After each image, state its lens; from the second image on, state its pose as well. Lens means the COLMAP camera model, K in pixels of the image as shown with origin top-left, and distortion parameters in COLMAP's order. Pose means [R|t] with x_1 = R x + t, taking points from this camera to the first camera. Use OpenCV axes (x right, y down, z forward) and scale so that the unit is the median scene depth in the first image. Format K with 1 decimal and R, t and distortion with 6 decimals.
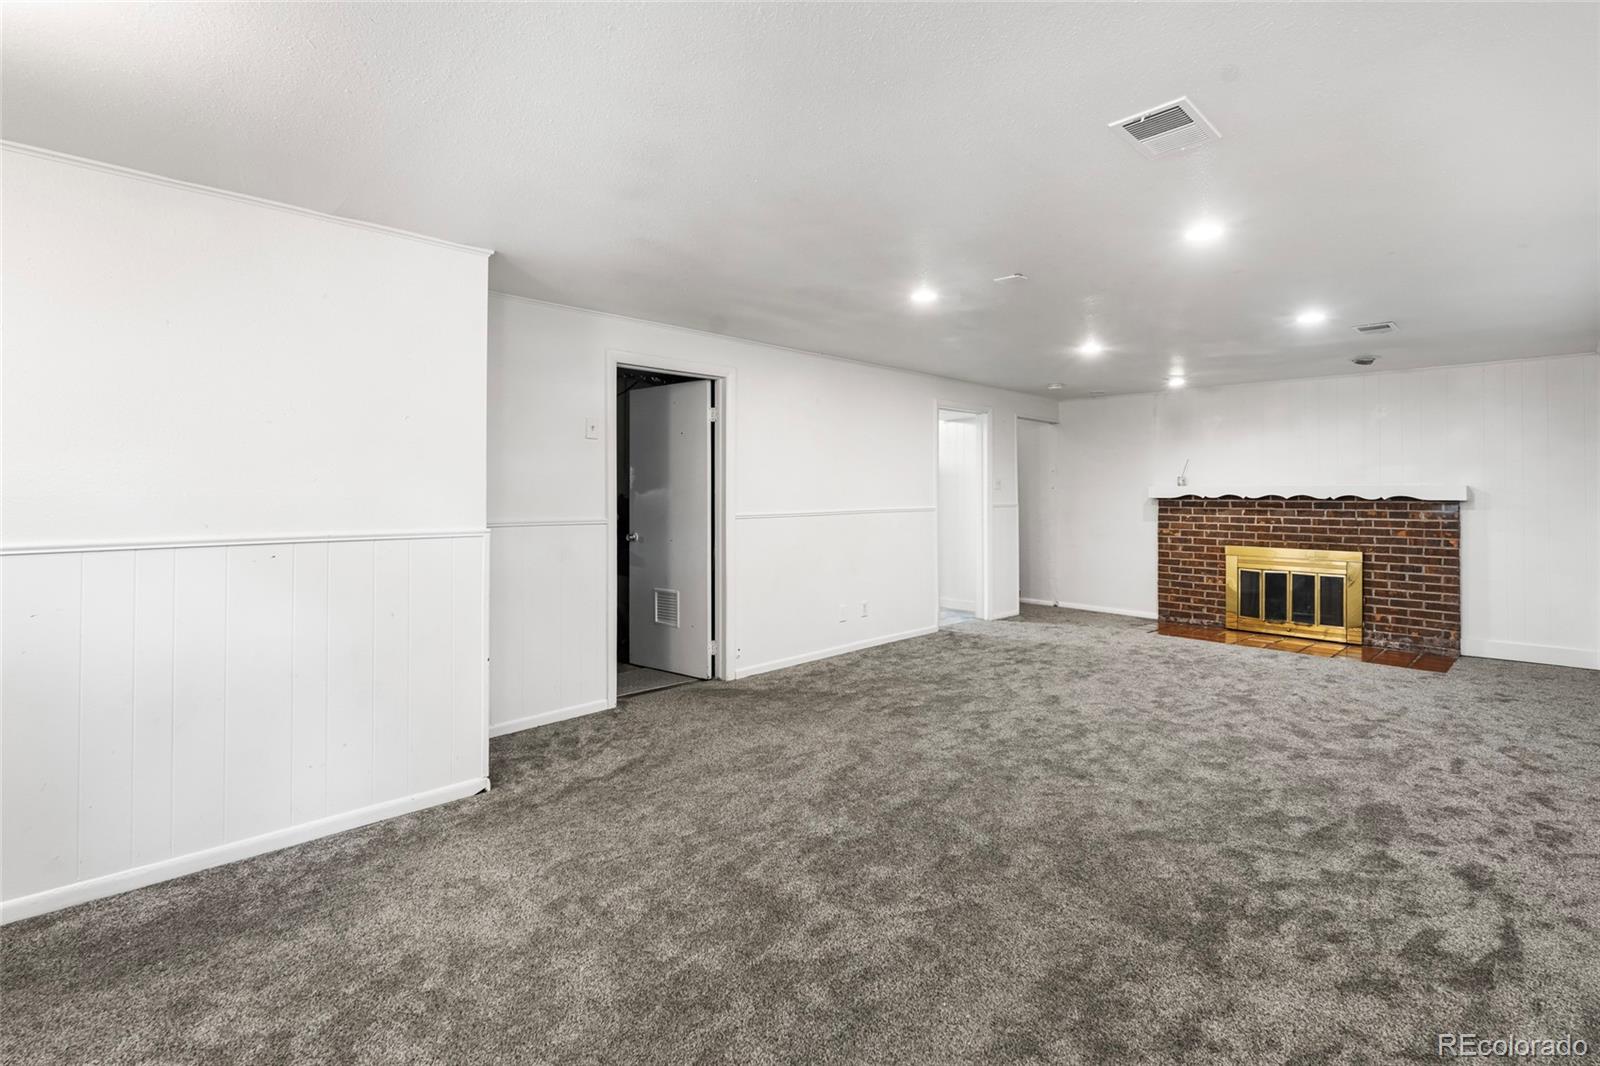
lens RADIAL K [[704.6, 0, 799.0], [0, 704.6, 522.8], [0, 0, 1]] dist [-0.001398, -0.000491]
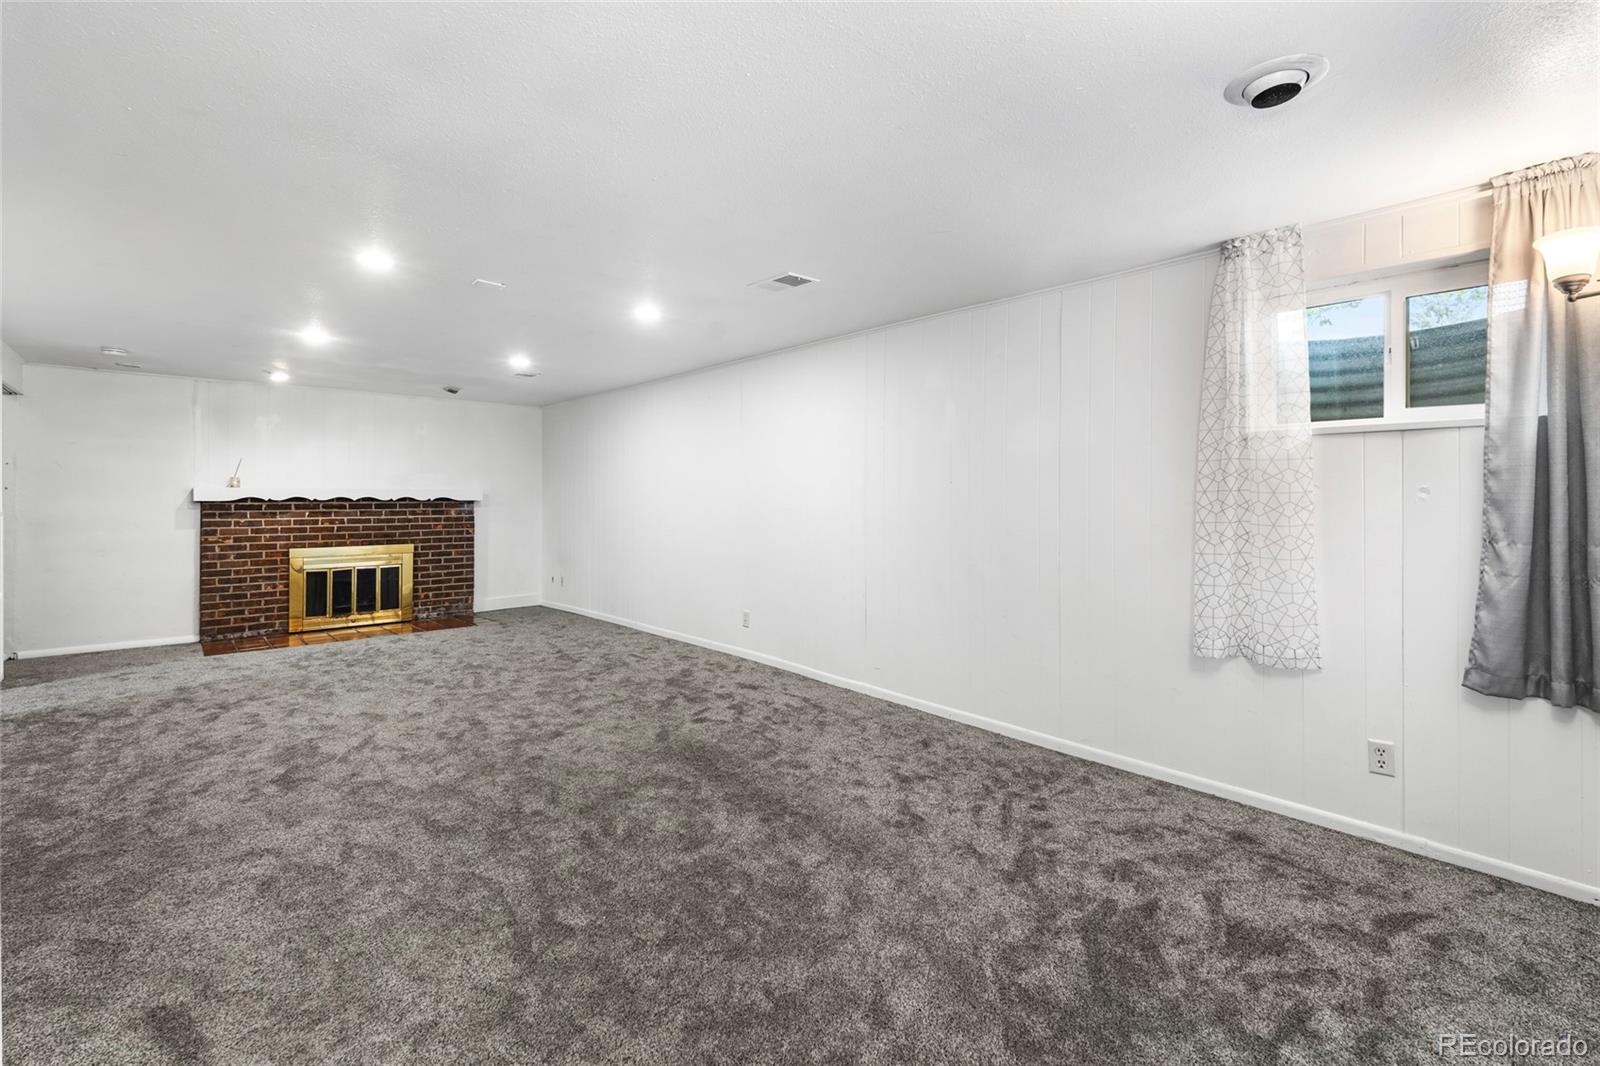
lens RADIAL K [[704.6, 0, 799.0], [0, 704.6, 522.8], [0, 0, 1]] dist [-0.001398, -0.000491]
pose [[0.071173, -0.039552, 0.996680, -0.342974], [0.043140, 0.998401, 0.036540, -0.009770], [-0.996531, 0.040396, 0.072765, 0.232699]]
